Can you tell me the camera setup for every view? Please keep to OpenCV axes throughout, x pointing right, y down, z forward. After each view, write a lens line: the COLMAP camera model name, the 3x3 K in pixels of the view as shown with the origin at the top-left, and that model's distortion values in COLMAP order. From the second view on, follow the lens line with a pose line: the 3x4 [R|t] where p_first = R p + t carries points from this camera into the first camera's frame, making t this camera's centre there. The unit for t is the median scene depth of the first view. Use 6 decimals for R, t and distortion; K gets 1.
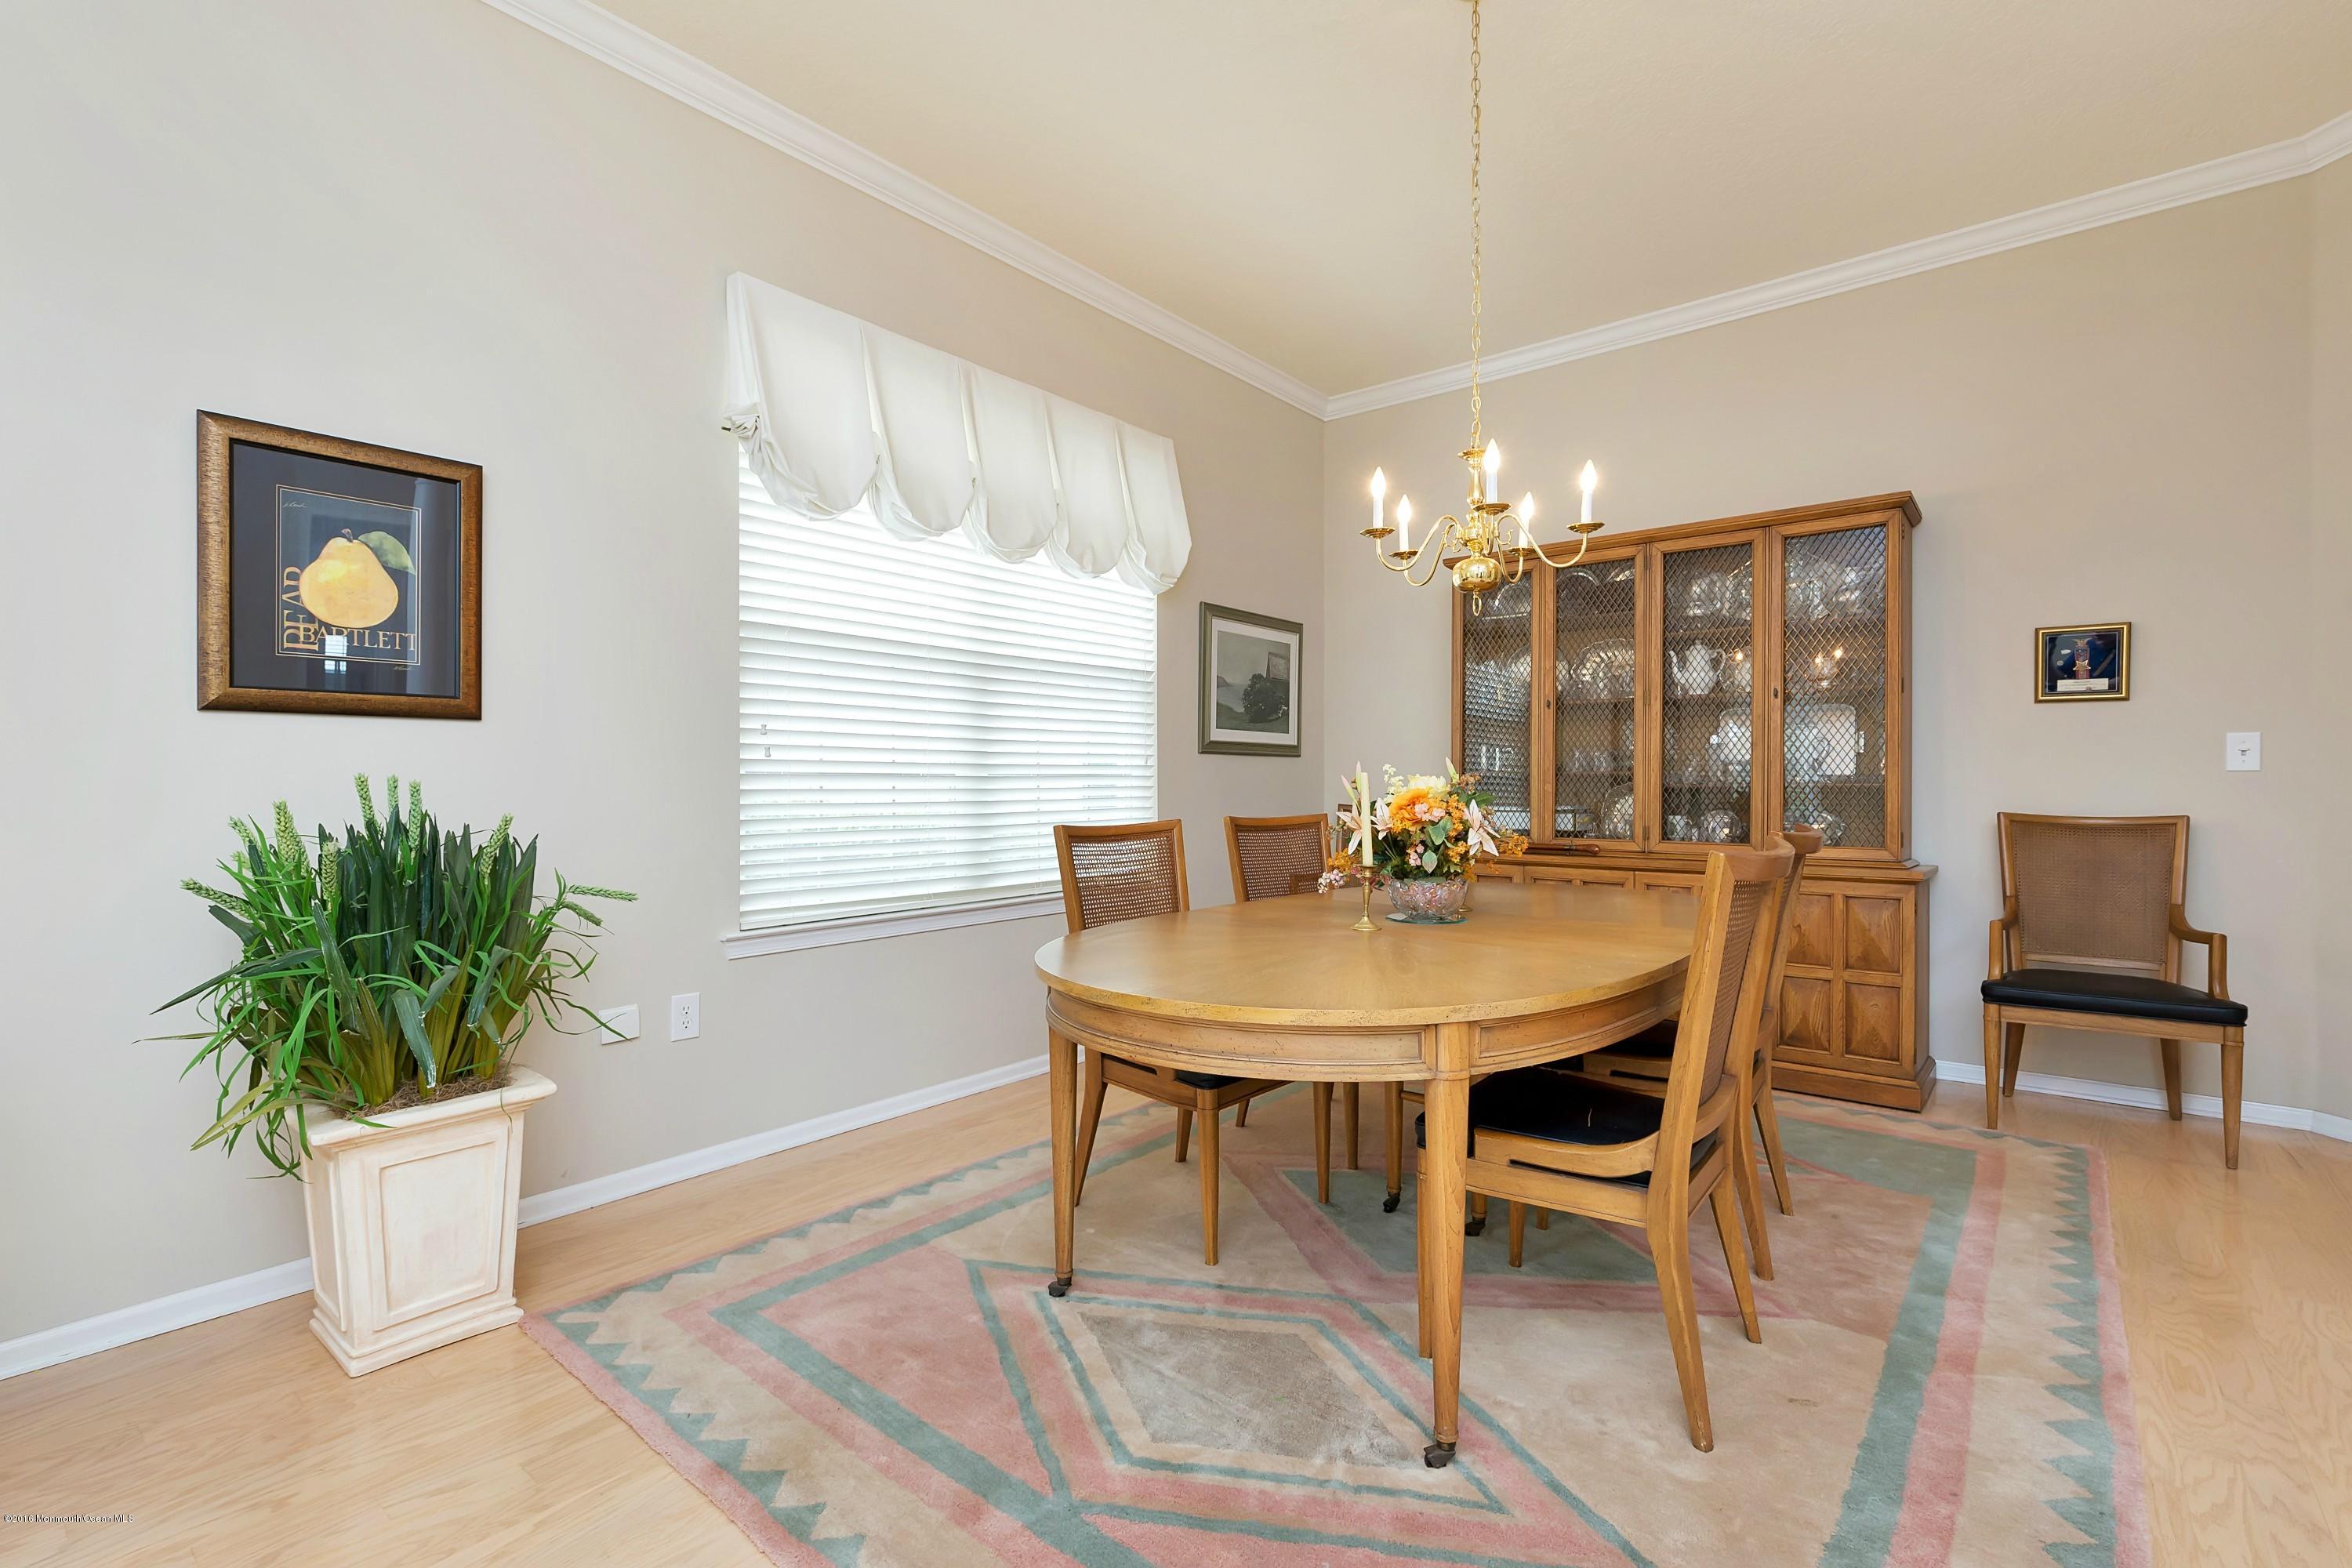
lens RADIAL K [[1058.5, 0, 1176.5], [0, 1058.5, 784.1], [0, 0, 1]] dist [-0.001369, -0.001568]
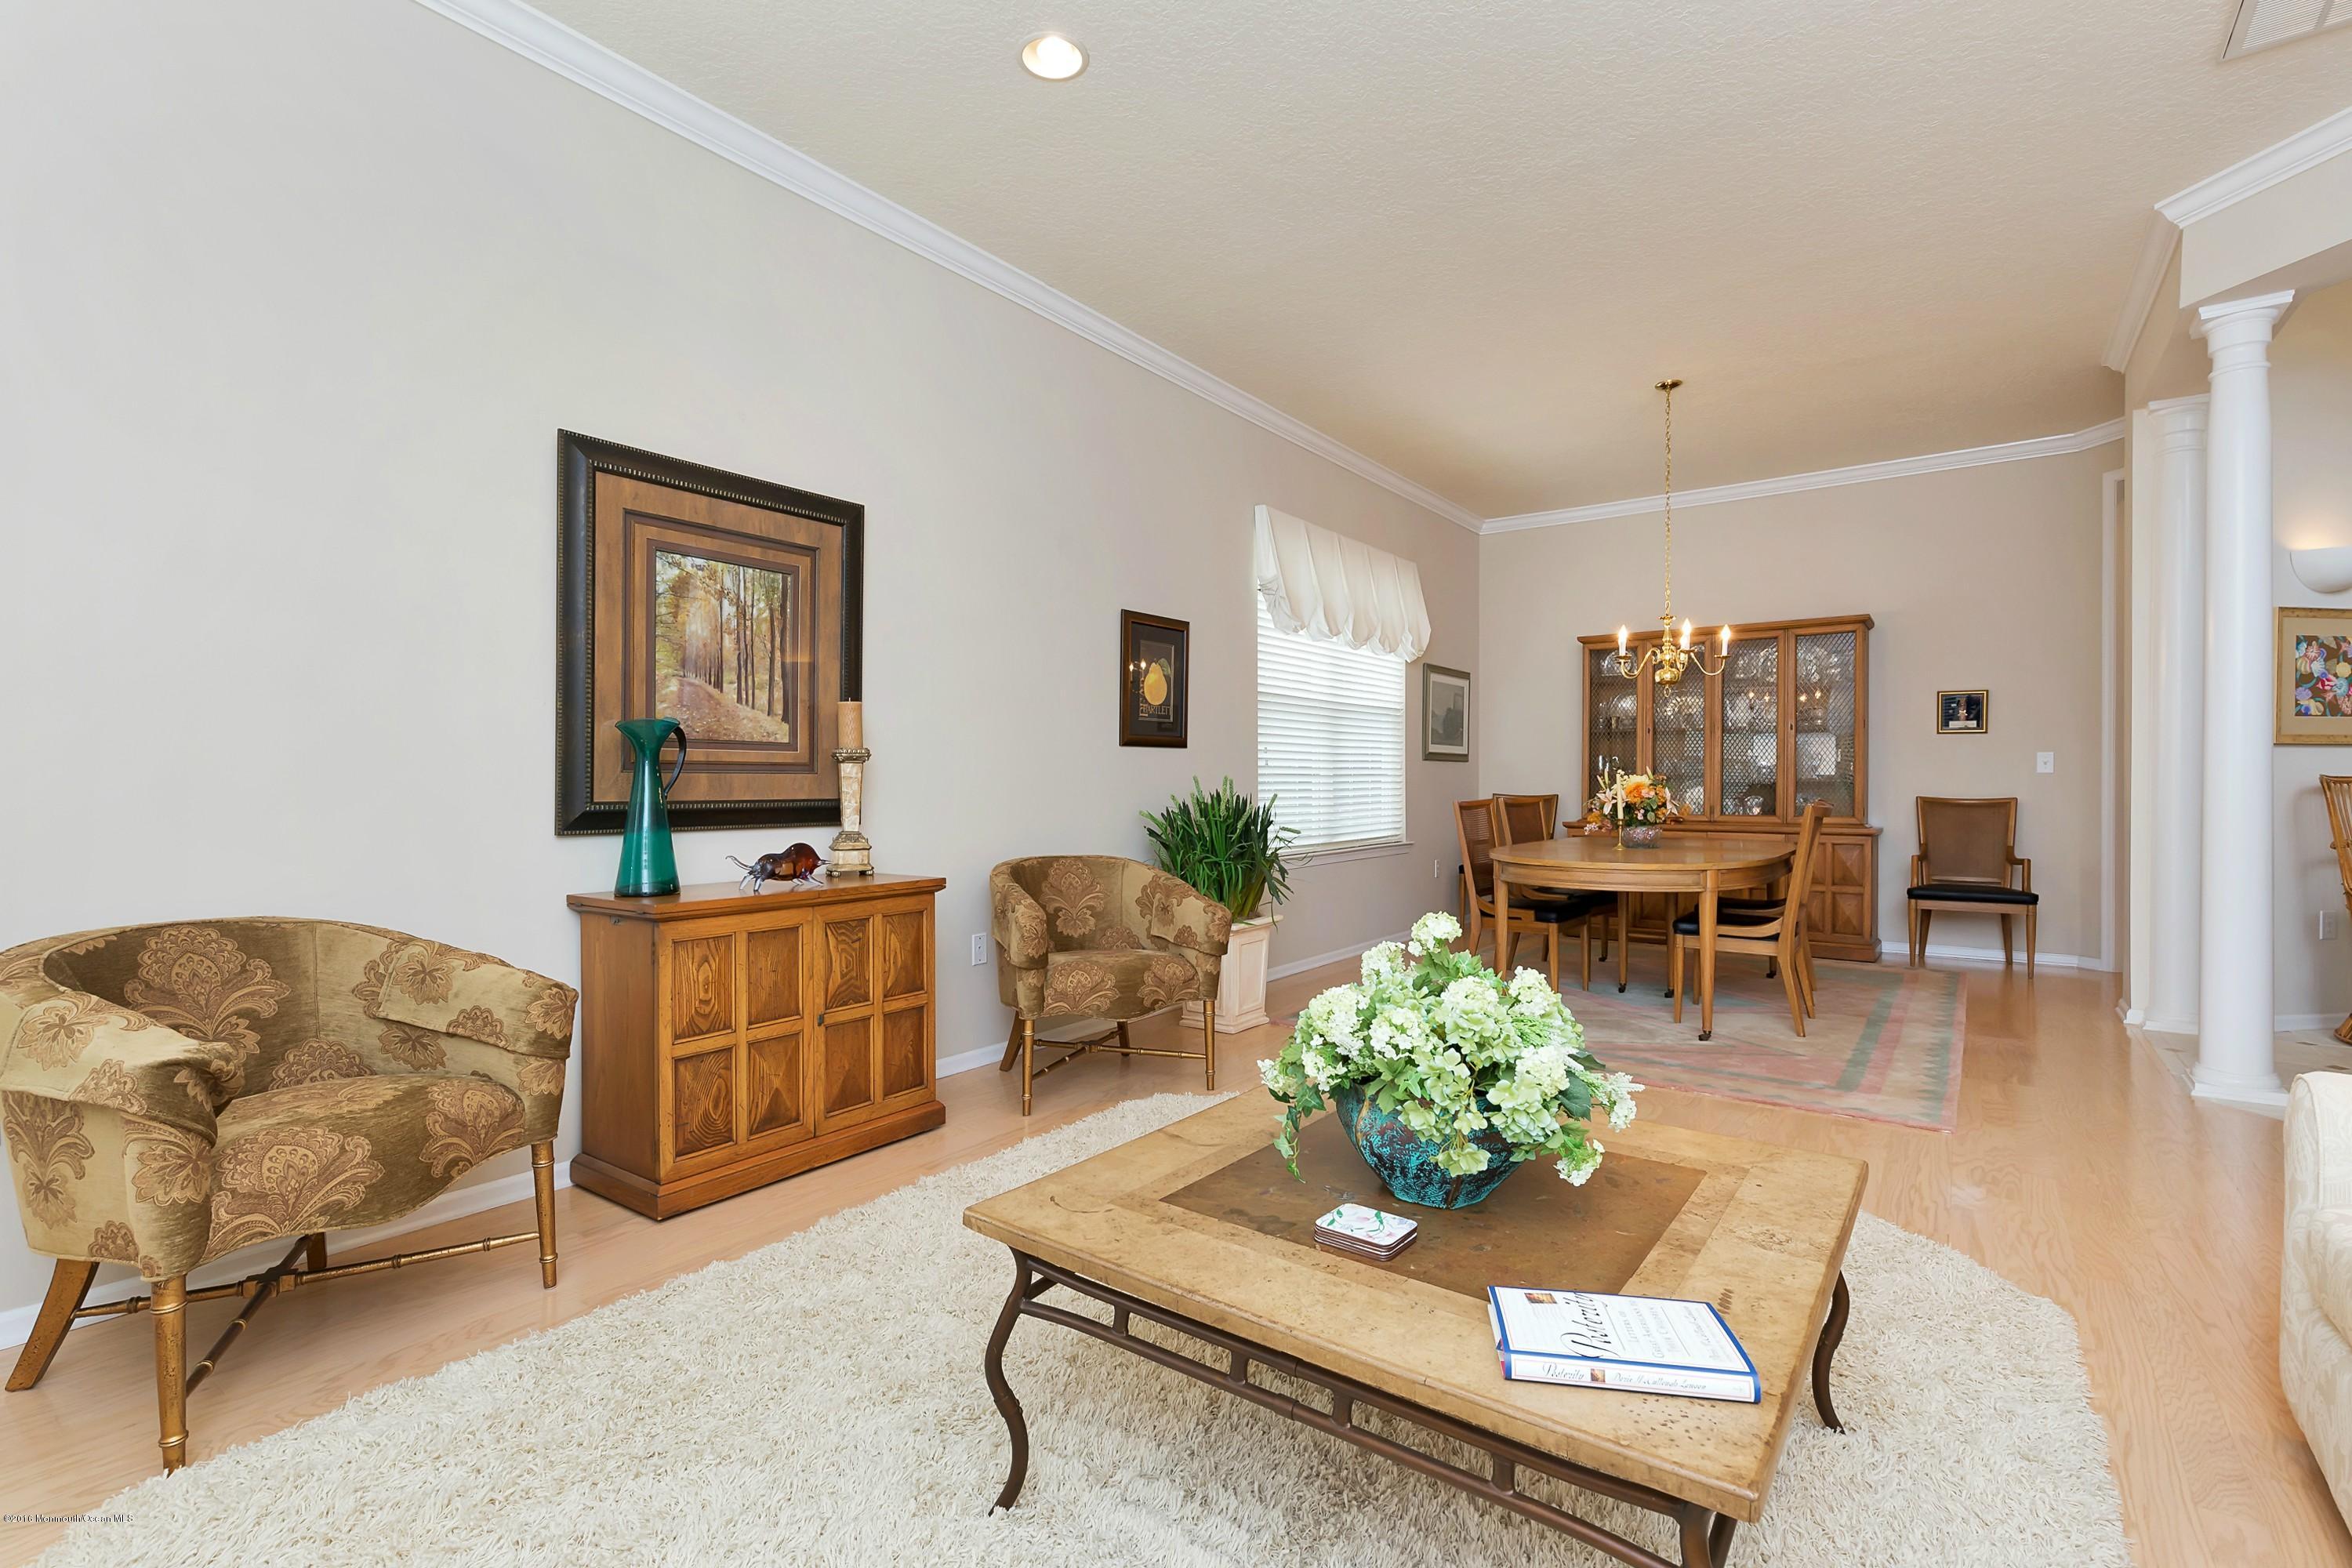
lens RADIAL K [[1058.5, 0, 1181.9], [0, 1058.5, 783.4], [0, 0, 1]] dist [-0.001369, -0.001568]
pose [[0.998862, 0.000086, 0.047692, -0.536507], [-0.000228, 0.999996, 0.002967, 0.000649], [-0.047692, -0.002974, 0.998858, -0.710959]]
